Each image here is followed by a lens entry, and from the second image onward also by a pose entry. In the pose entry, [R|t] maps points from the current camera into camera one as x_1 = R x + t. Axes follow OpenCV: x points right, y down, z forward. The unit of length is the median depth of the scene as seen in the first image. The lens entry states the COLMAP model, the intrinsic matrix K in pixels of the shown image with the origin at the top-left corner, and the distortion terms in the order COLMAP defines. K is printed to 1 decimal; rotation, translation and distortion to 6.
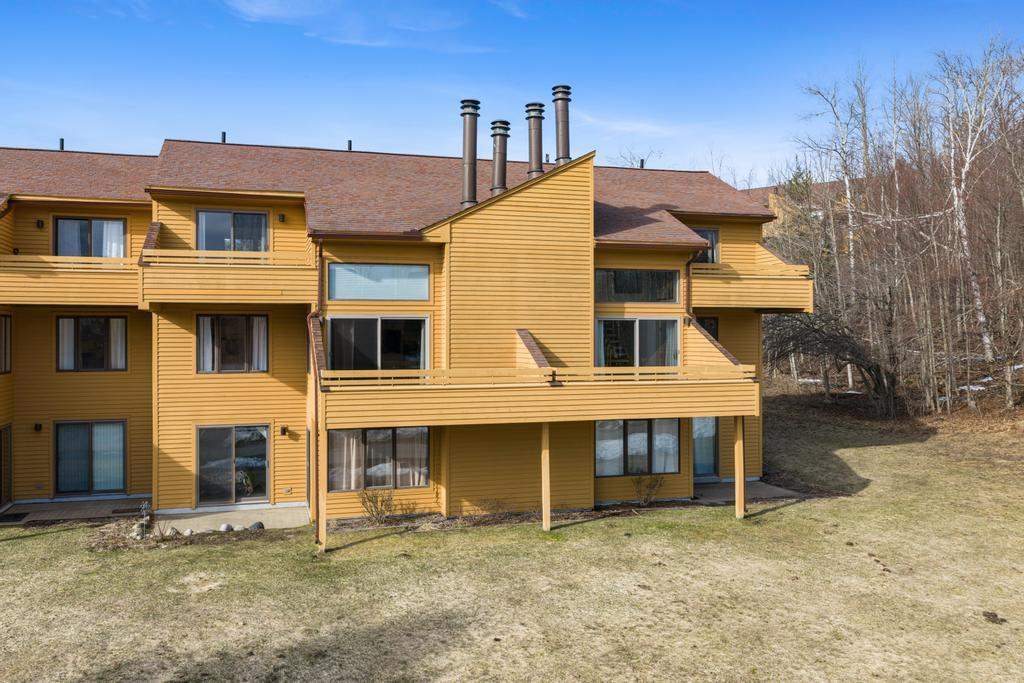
lens RADIAL K [[838.9, 0, 505.5], [0, 838.9, 348.9], [0, 0, 1]] dist [-0.023453, -0.007390]
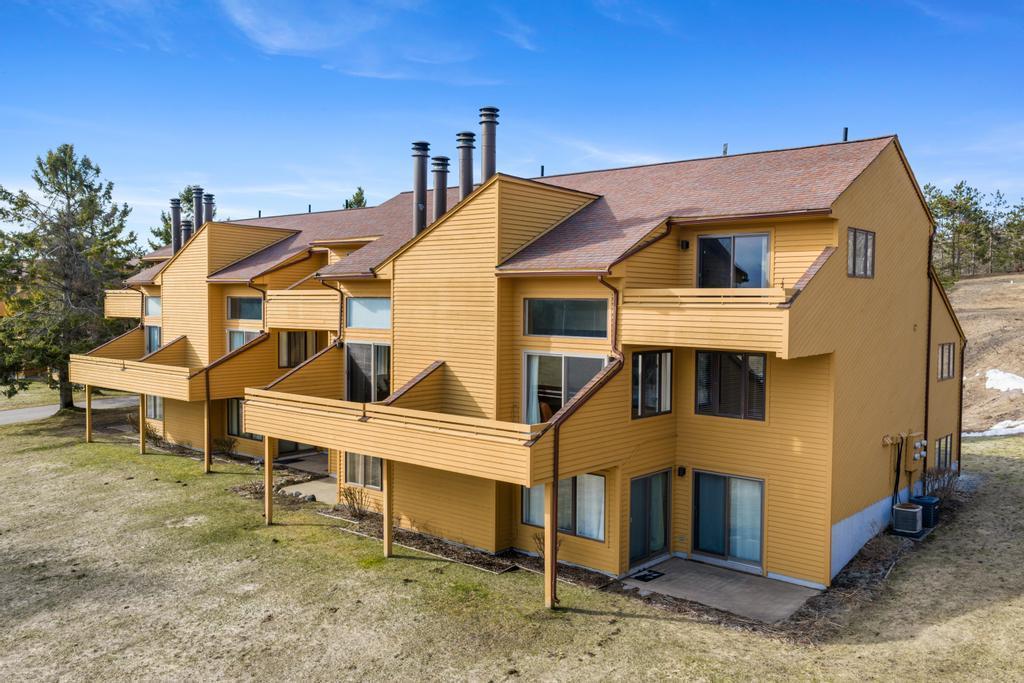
lens RADIAL K [[838.9, 0, 504.6], [0, 838.9, 331.7], [0, 0, 1]] dist [-0.023453, -0.007390]
pose [[0.552211, 0.039067, -0.832789, 0.926214], [-0.017551, 0.999225, 0.035237, -0.097801], [0.833520, -0.004842, 0.552469, 0.504926]]
